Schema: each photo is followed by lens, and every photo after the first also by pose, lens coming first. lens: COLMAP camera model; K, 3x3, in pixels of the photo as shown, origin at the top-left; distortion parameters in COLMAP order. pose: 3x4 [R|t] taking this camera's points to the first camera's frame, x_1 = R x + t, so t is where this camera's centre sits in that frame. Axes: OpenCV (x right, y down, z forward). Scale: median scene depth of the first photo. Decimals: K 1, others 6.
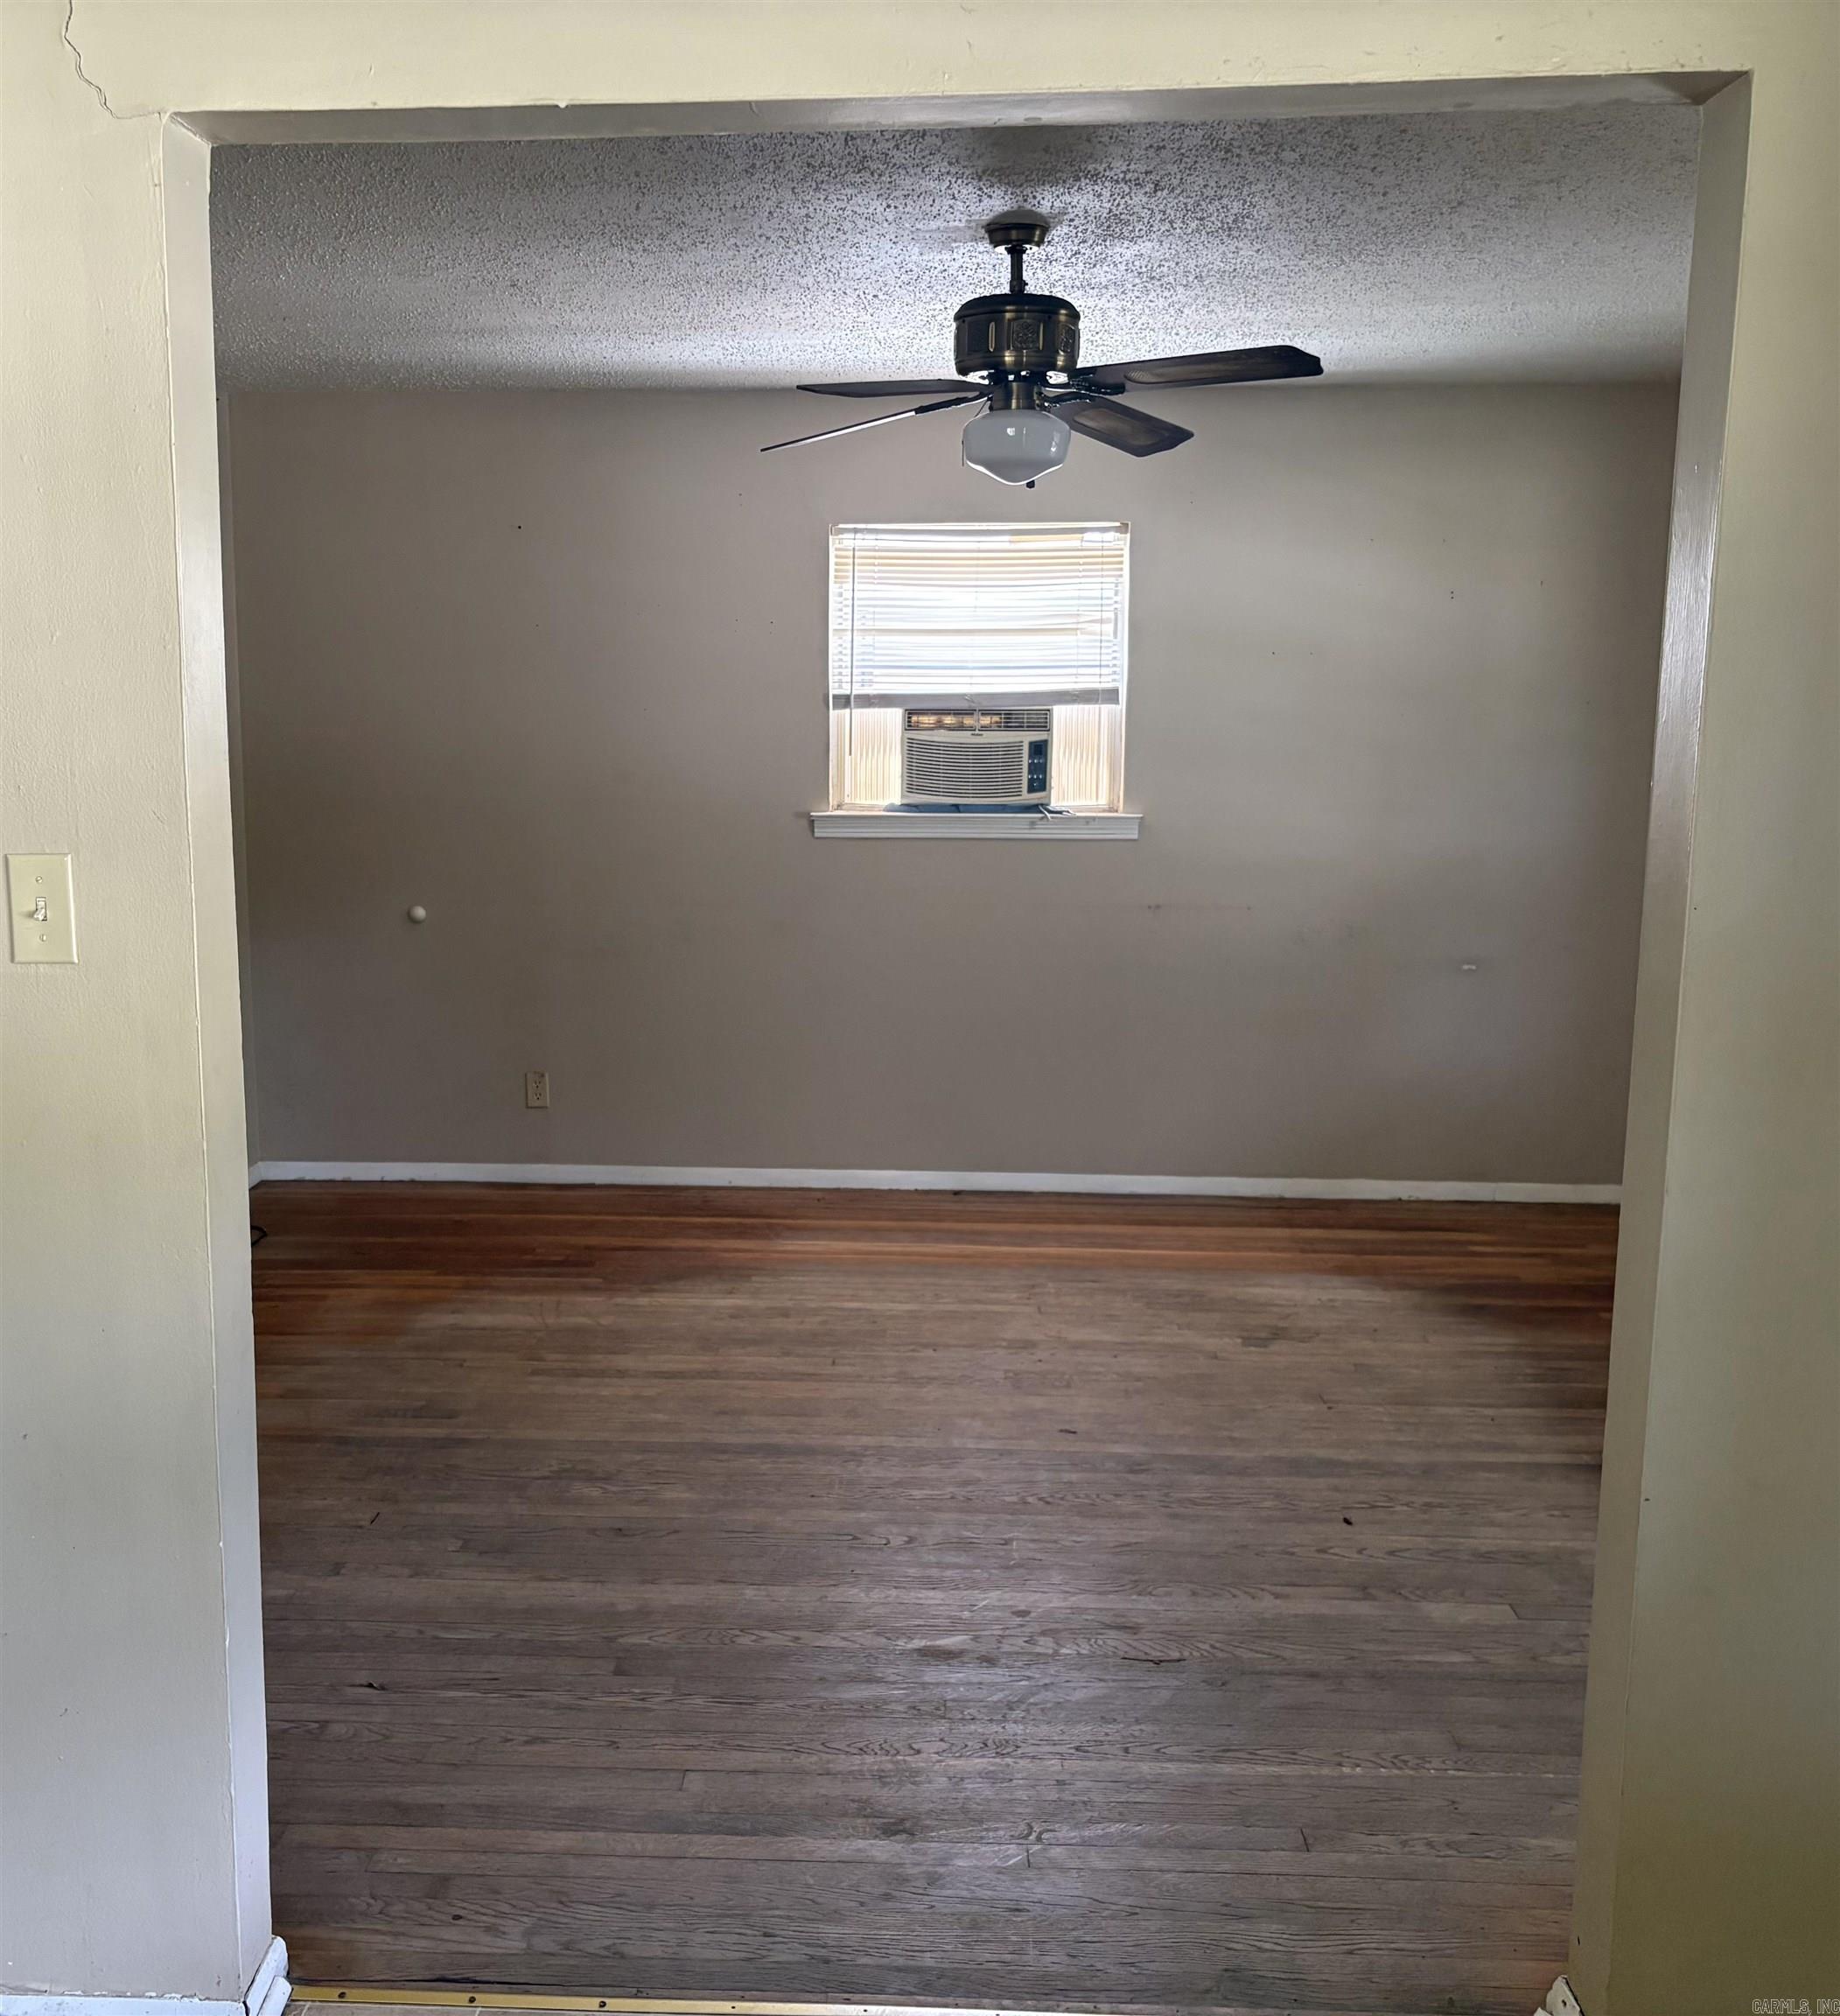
lens RADIAL K [[1976.2, 0, 918.7], [0, 1976.2, 1005.2], [0, 0, 1]] dist [0.090270, 0.000558]
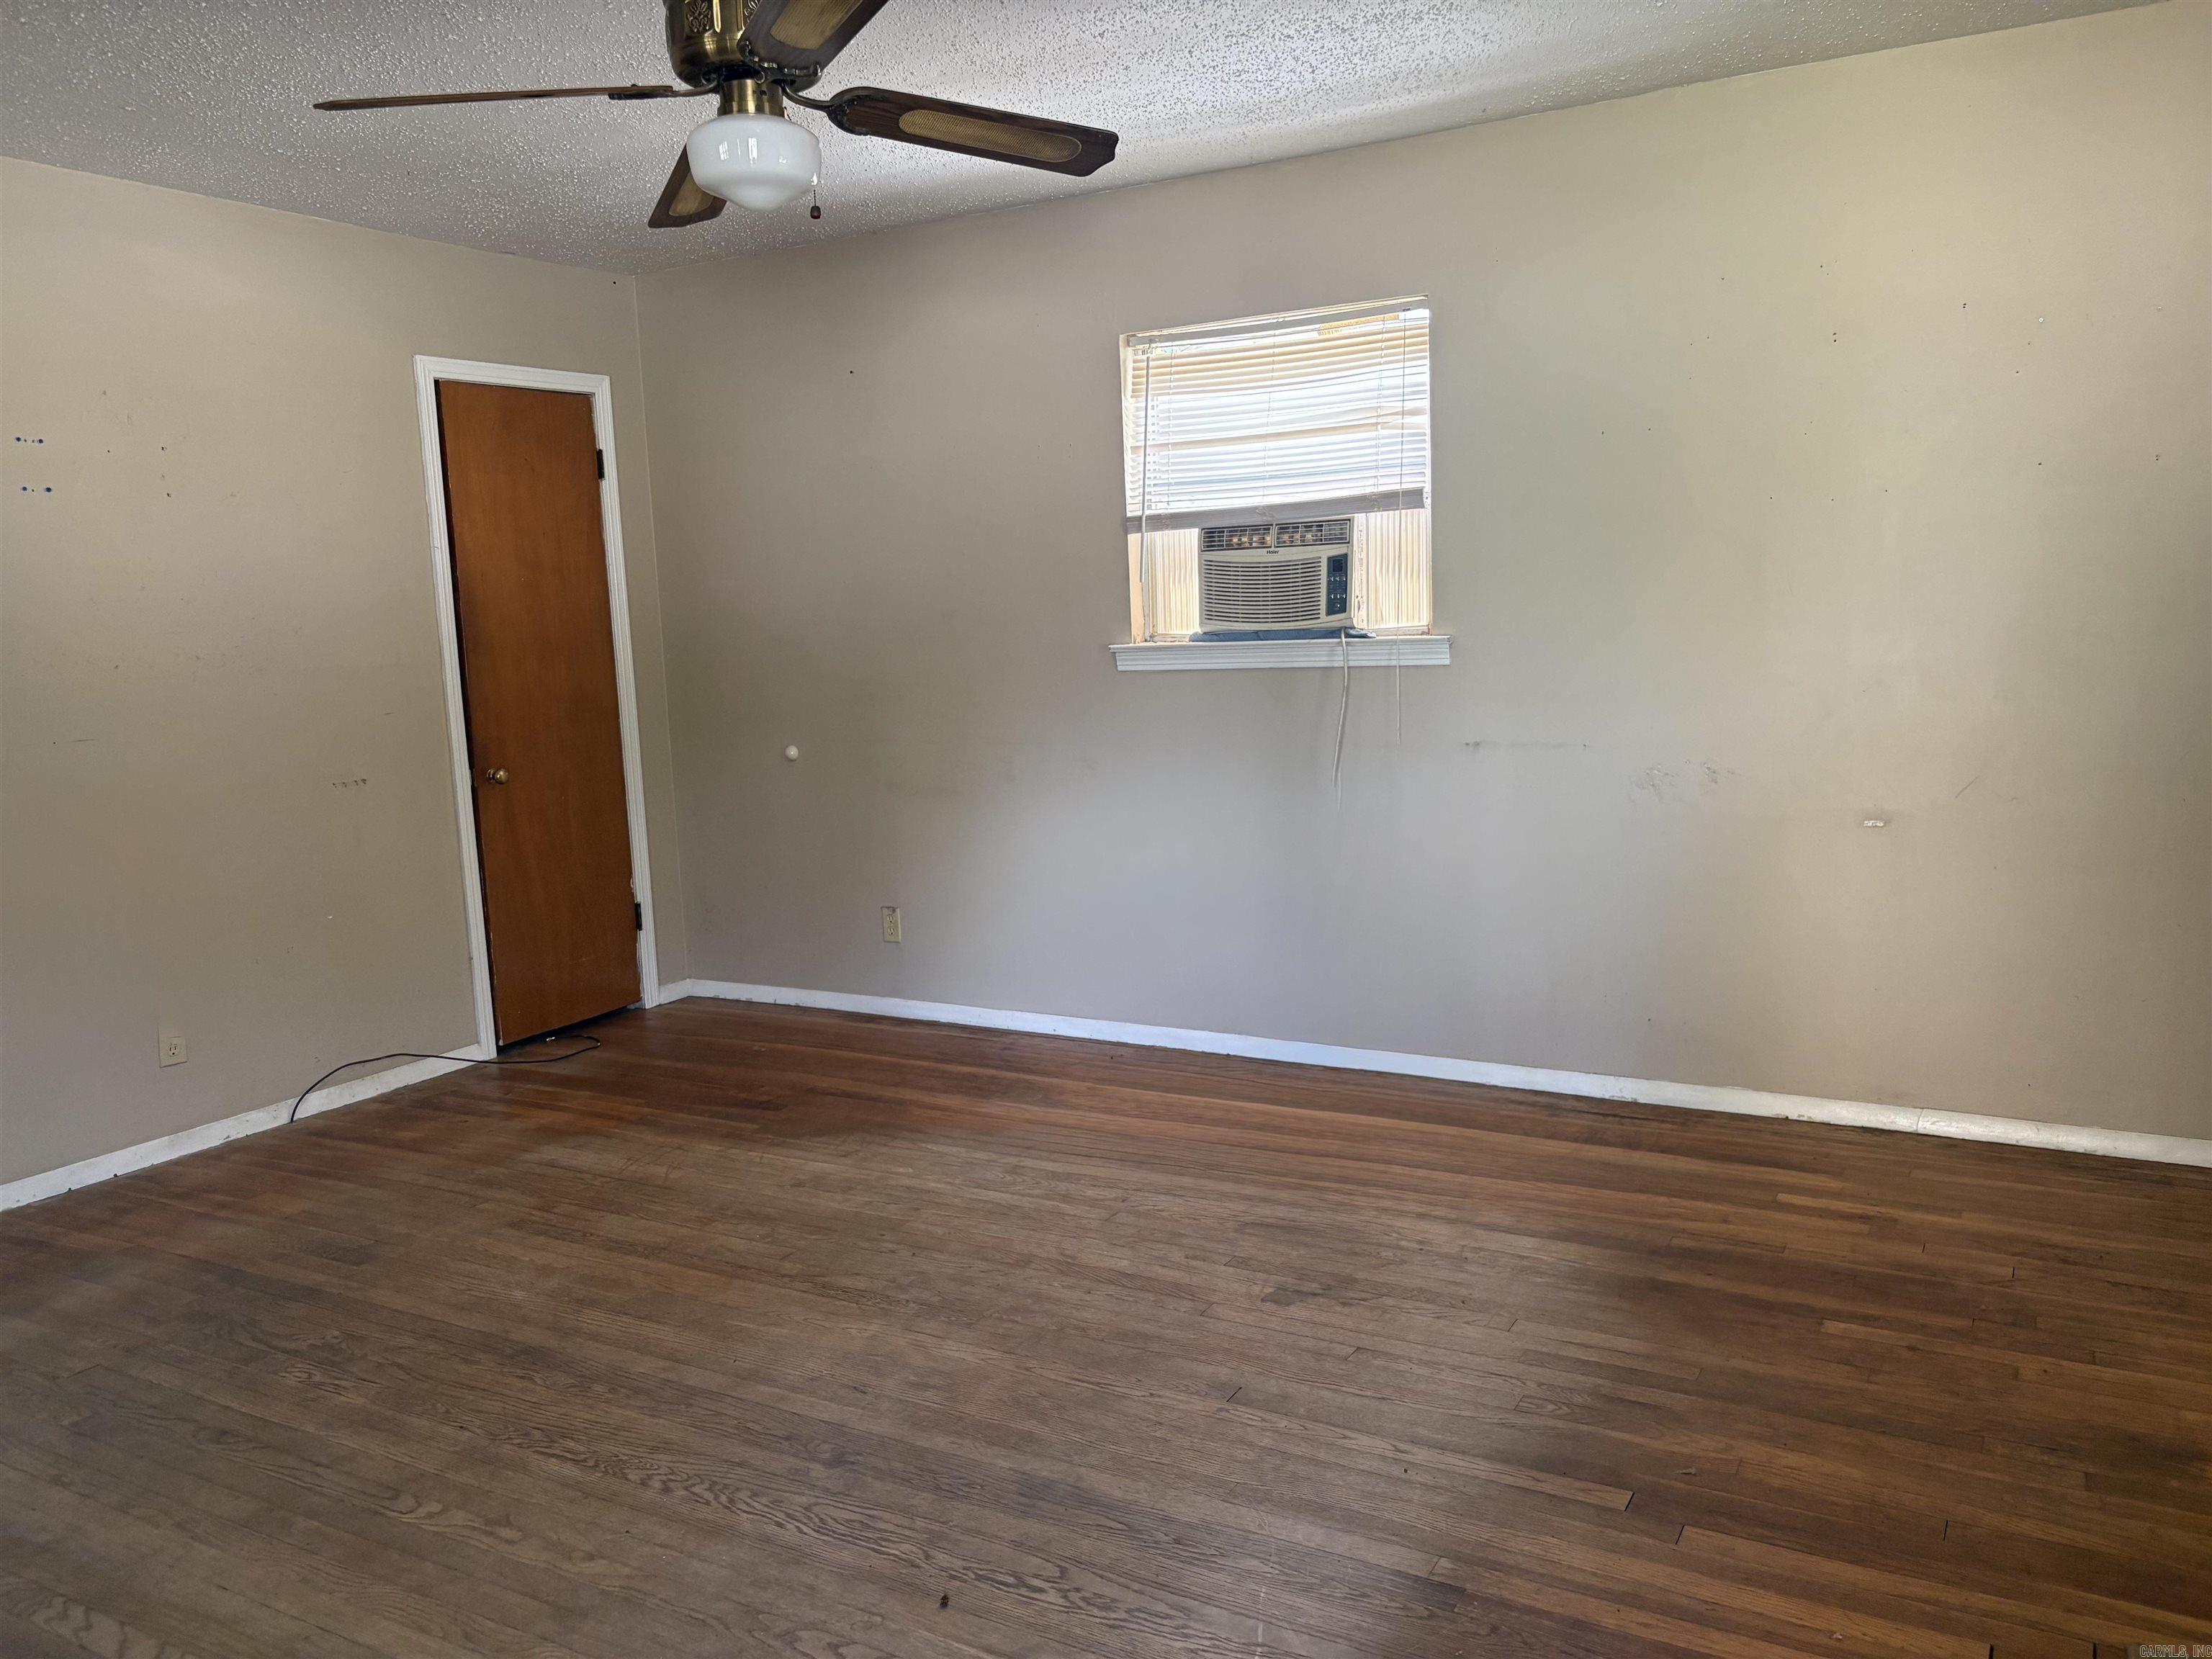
lens RADIAL K [[1702.2, 0, 1079.6], [0, 1702.2, 832.6], [0, 0, 1]] dist [0.050842, -0.052558]
pose [[0.889220, 0.021930, -0.456955, 0.307522], [-0.023891, 0.999713, 0.001486, -0.009286], [0.456856, 0.009595, 0.889489, 0.277913]]
